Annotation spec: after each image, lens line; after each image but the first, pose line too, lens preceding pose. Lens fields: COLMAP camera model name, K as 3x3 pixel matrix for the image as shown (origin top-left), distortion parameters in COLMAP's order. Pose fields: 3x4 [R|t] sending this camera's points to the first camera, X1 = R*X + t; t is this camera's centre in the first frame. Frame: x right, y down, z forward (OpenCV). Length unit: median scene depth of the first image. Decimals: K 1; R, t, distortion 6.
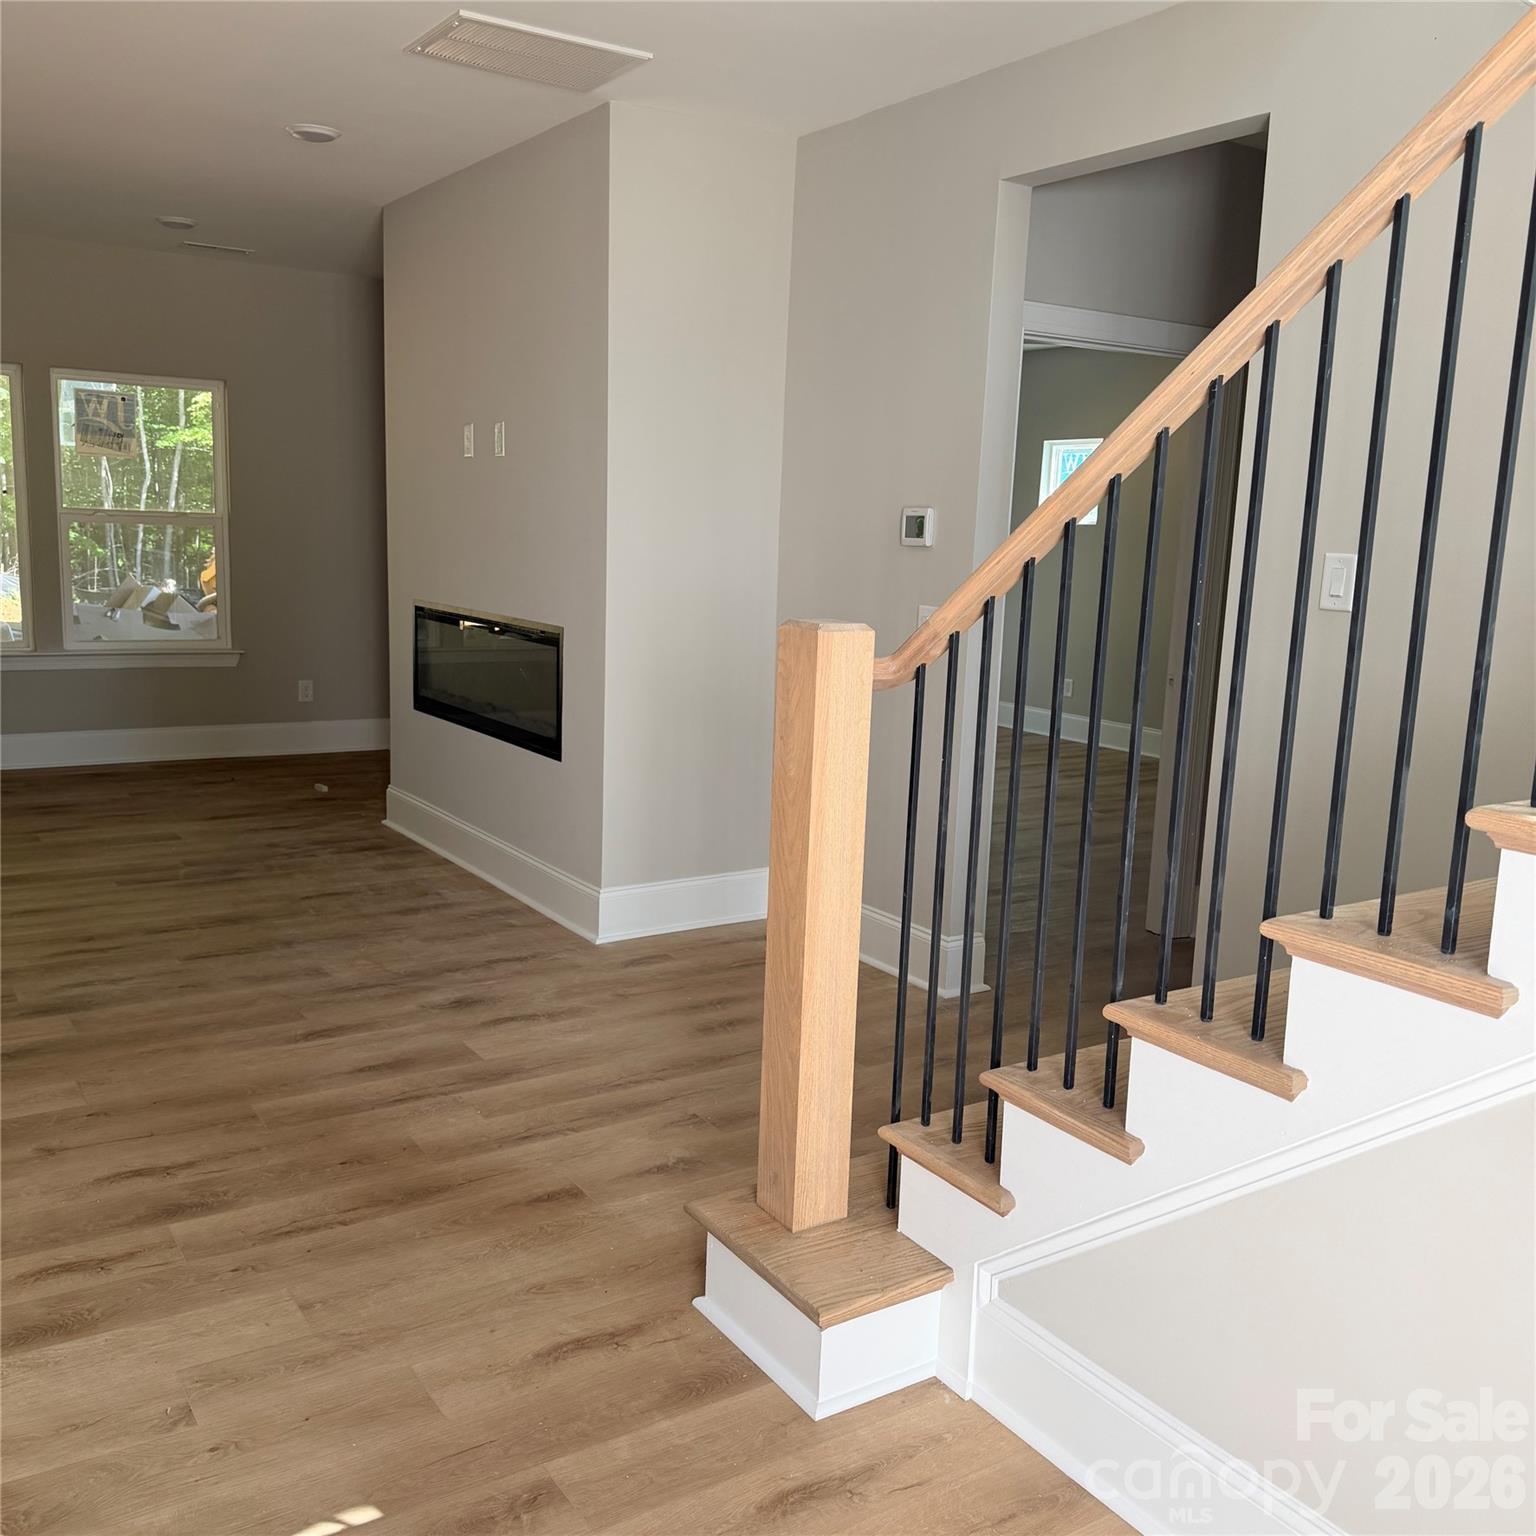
lens RADIAL K [[1459.7, 0, 774.1], [0, 1459.7, 773.3], [0, 0, 1]] dist [0.018470, 0.000000]
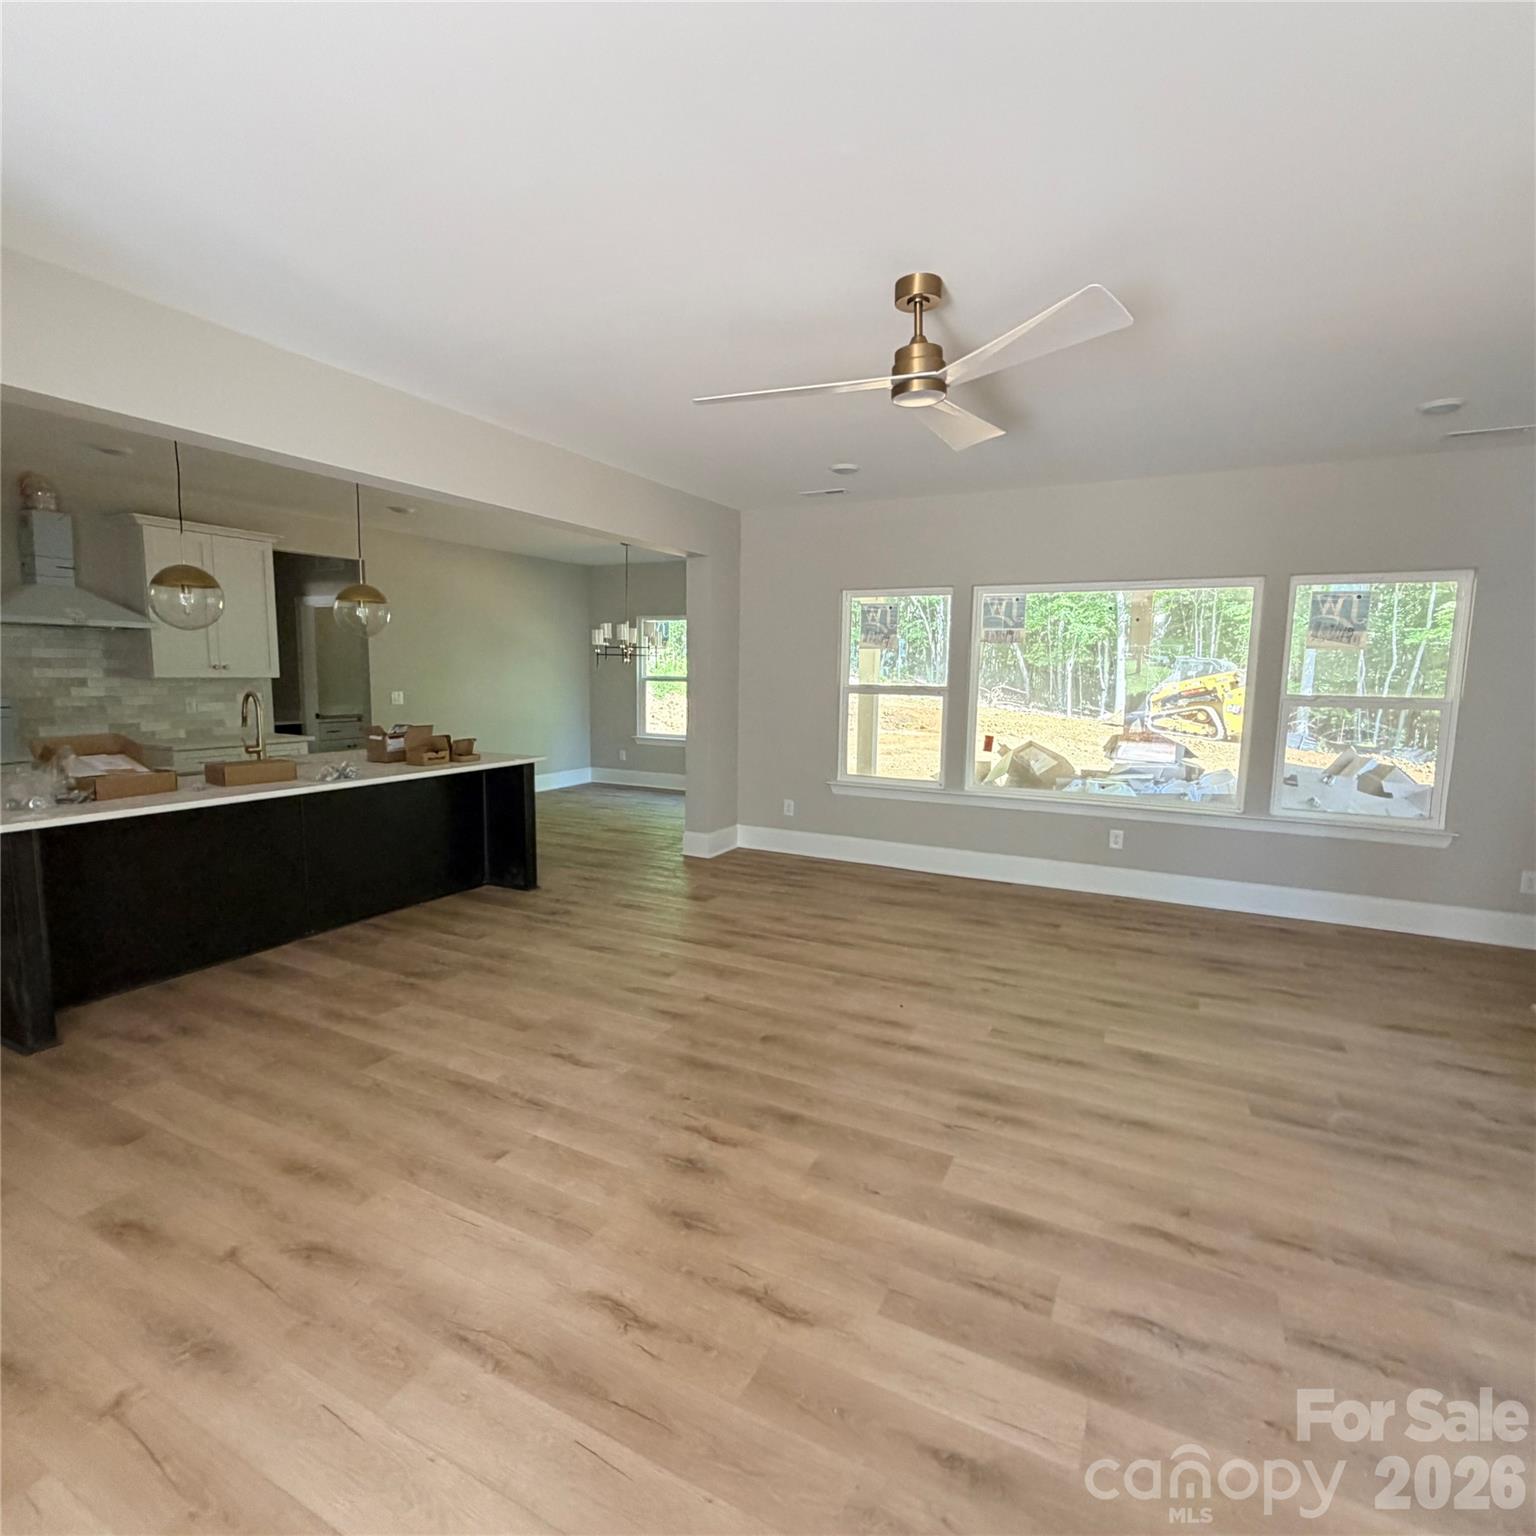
lens RADIAL K [[817.2, 0, 765.8], [0, 817.2, 760.5], [0, 0, 1]] dist [0.004651, -0.003239]
pose [[0.495336, 0.073906, -0.865552, -0.172292], [-0.149157, 0.988813, -0.000929, -0.093186], [0.855801, 0.129563, 0.500818, 0.456268]]
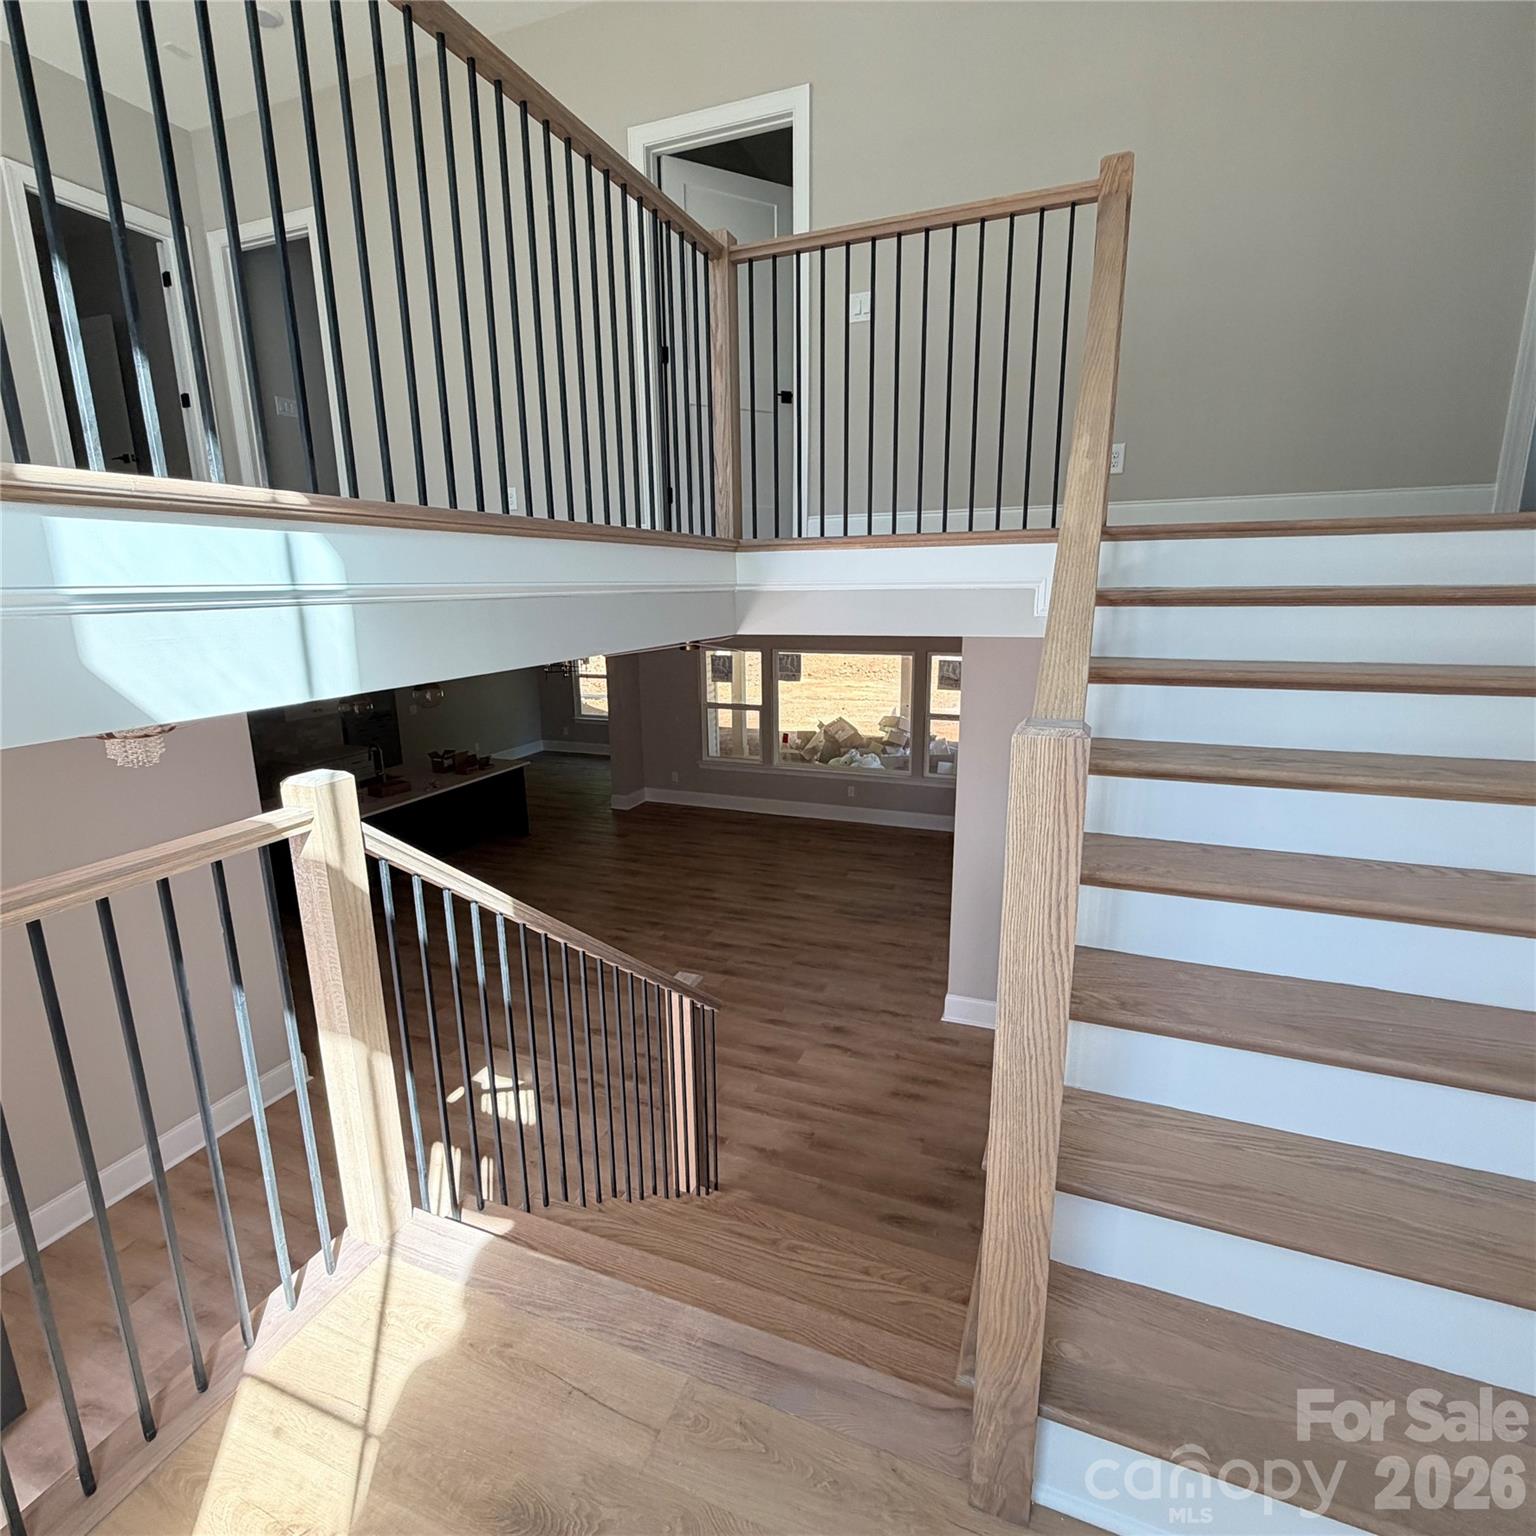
lens RADIAL K [[817.2, 0, 768.0], [0, 817.2, 770.4], [0, 0, 1]] dist [0.004651, -0.003239]
pose [[0.569454, 0.149073, -0.808393, 0.524640], [-0.111554, 0.988336, 0.103673, -0.273169], [0.814419, 0.031142, 0.579441, 0.136402]]
